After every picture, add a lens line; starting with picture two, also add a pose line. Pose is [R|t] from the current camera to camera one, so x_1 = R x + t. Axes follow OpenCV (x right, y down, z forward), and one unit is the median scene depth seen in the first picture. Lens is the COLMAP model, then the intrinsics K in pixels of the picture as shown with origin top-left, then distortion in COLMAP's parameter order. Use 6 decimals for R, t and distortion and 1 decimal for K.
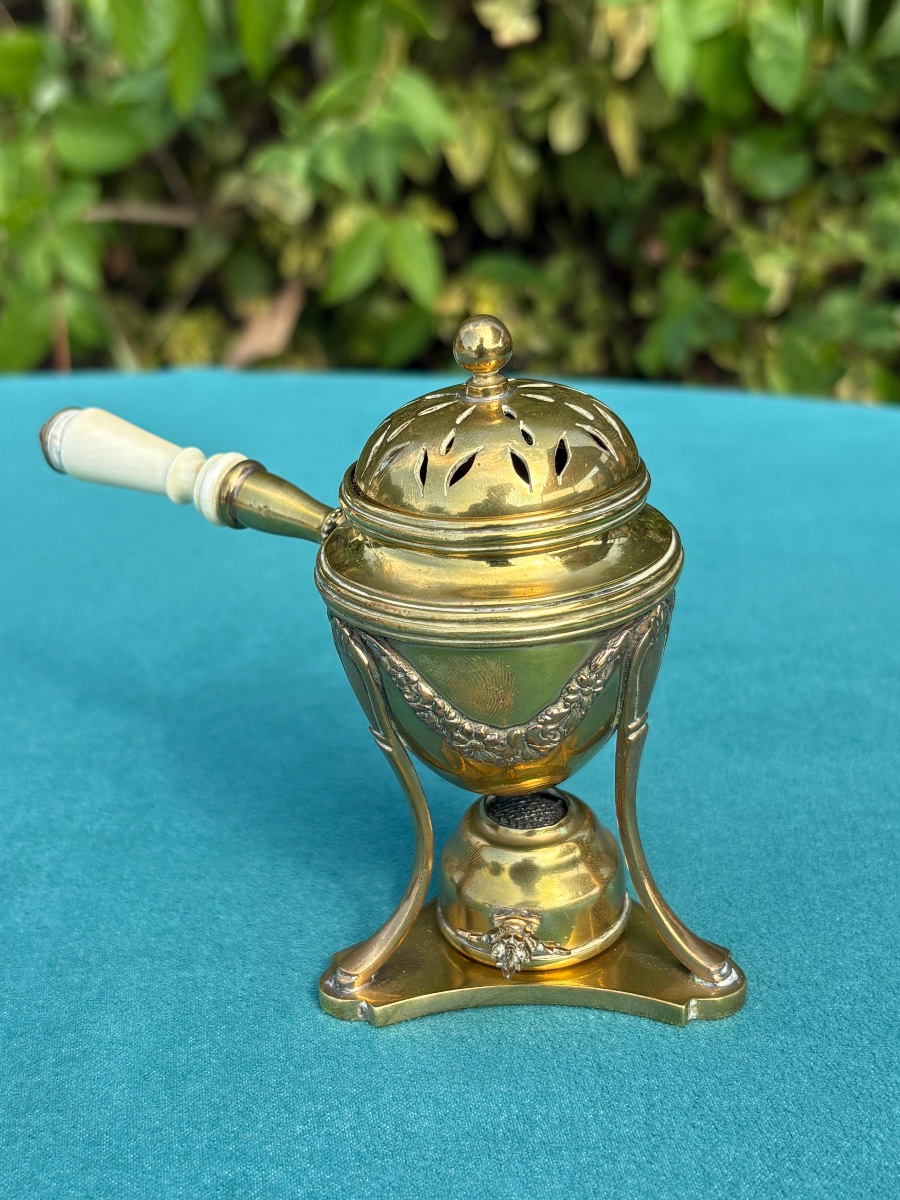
lens RADIAL K [[1881.0, 0, 452.1], [0, 1881.0, 598.1], [0, 0, 1]] dist [0.228529, -1.010358]
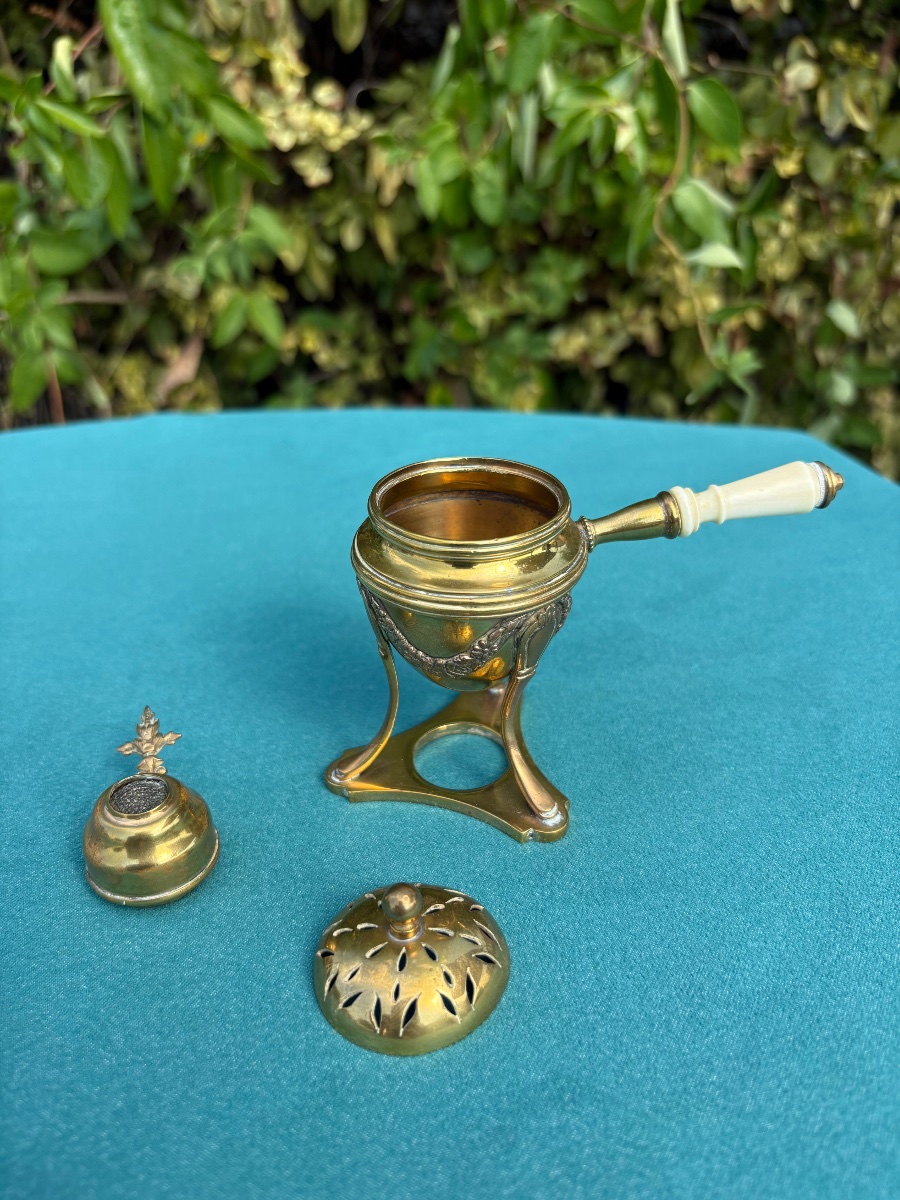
lens RADIAL K [[982.1, 0, 450.0], [0, 982.1, 600.0], [0, 0, 1]] dist [-0.006070, -0.013830]
pose [[0.979620, -0.097815, 0.175431, -0.088259], [0.073130, 0.987155, 0.142044, -0.103511], [-0.187071, -0.126320, 0.974191, 0.221936]]
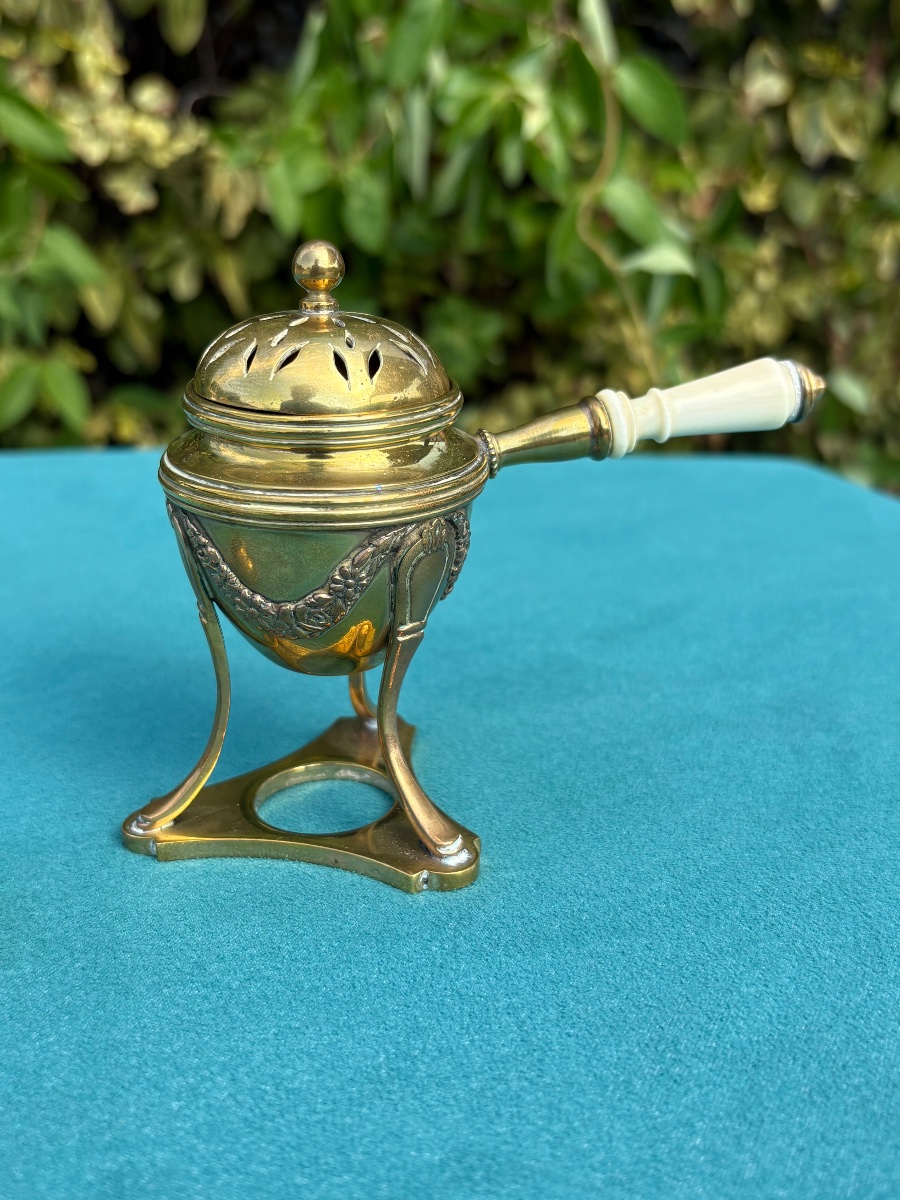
lens RADIAL K [[1397.0, 0, 450.0], [0, 1397.0, 600.0], [0, 0, 1]] dist [0.157934, -0.681246]
pose [[0.959578, -0.079505, 0.269978, -0.088161], [0.097150, 0.993878, -0.052614, 0.057767], [-0.264142, 0.076716, 0.961428, 0.198604]]
